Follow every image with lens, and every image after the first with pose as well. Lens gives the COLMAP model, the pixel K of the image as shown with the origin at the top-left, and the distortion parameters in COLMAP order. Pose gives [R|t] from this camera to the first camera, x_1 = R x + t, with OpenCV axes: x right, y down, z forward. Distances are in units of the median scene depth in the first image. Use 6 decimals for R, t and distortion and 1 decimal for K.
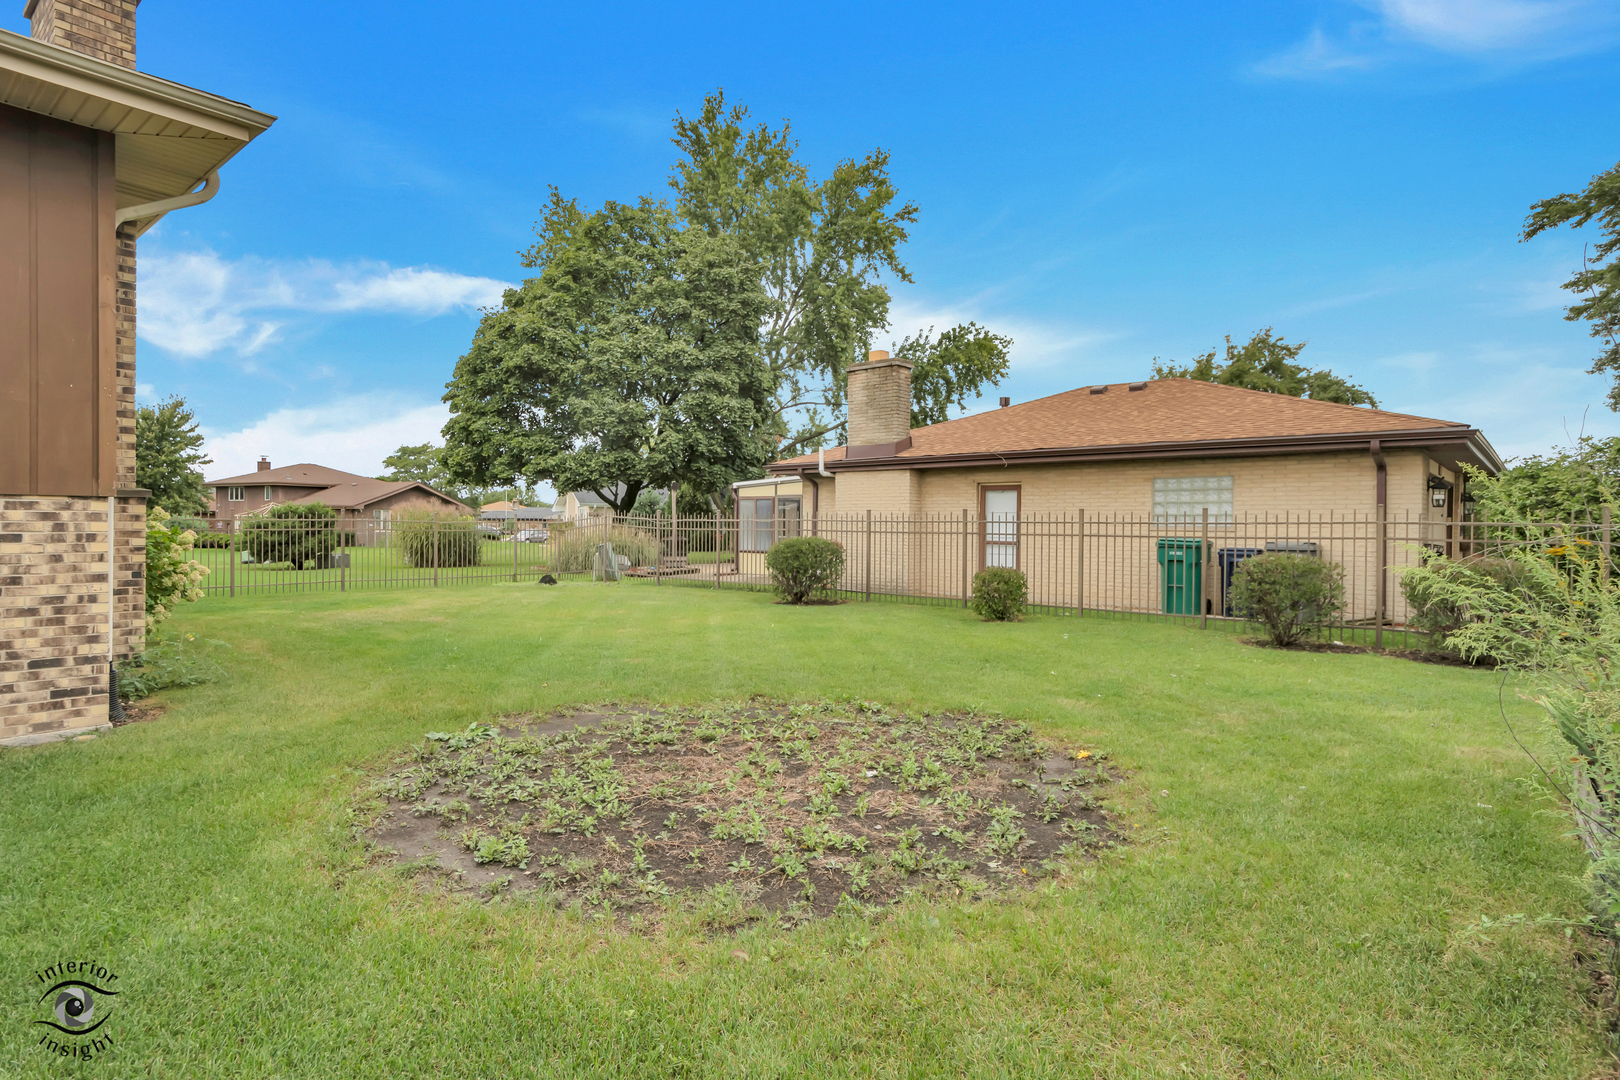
lens RADIAL K [[869.3, 0, 810.0], [0, 869.3, 540.0], [0, 0, 1]] dist [0.006297, -0.003492]
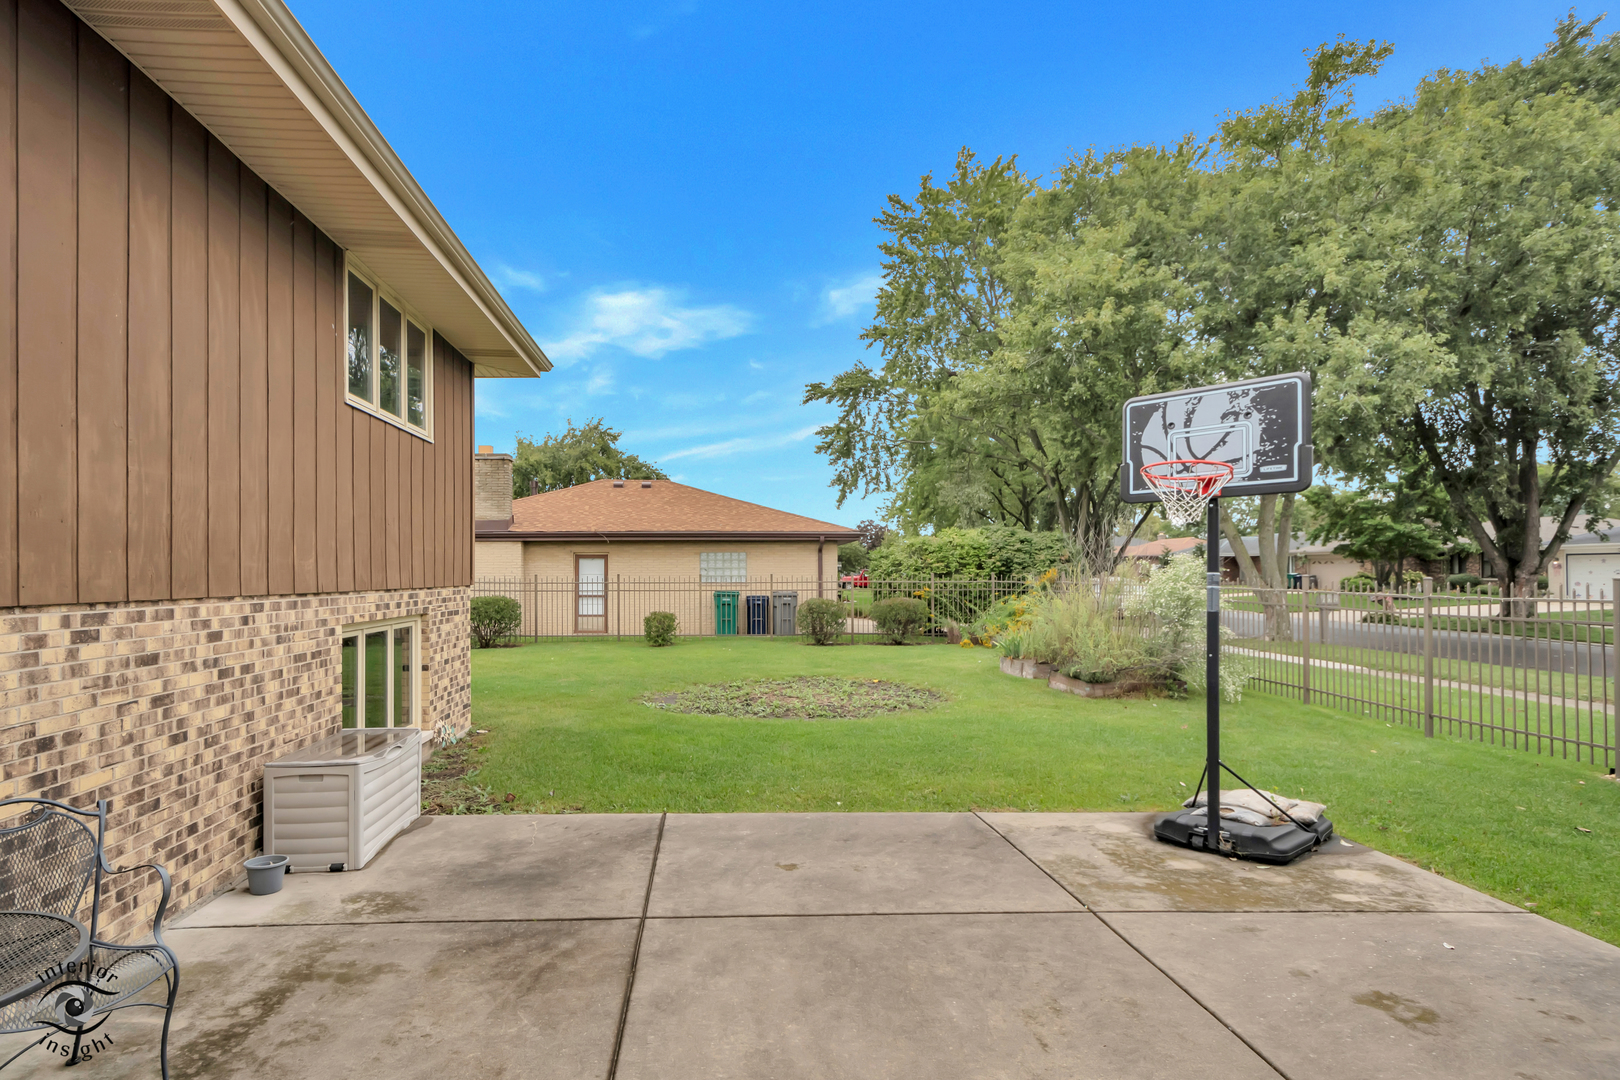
lens RADIAL K [[869.3, 0, 810.0], [0, 869.3, 540.0], [0, 0, 1]] dist [0.006297, -0.003492]
pose [[0.688929, 0.018694, 0.724588, -0.636447], [0.022860, 0.998610, -0.047498, -0.015105], [-0.724468, 0.049287, 0.687544, -0.235621]]
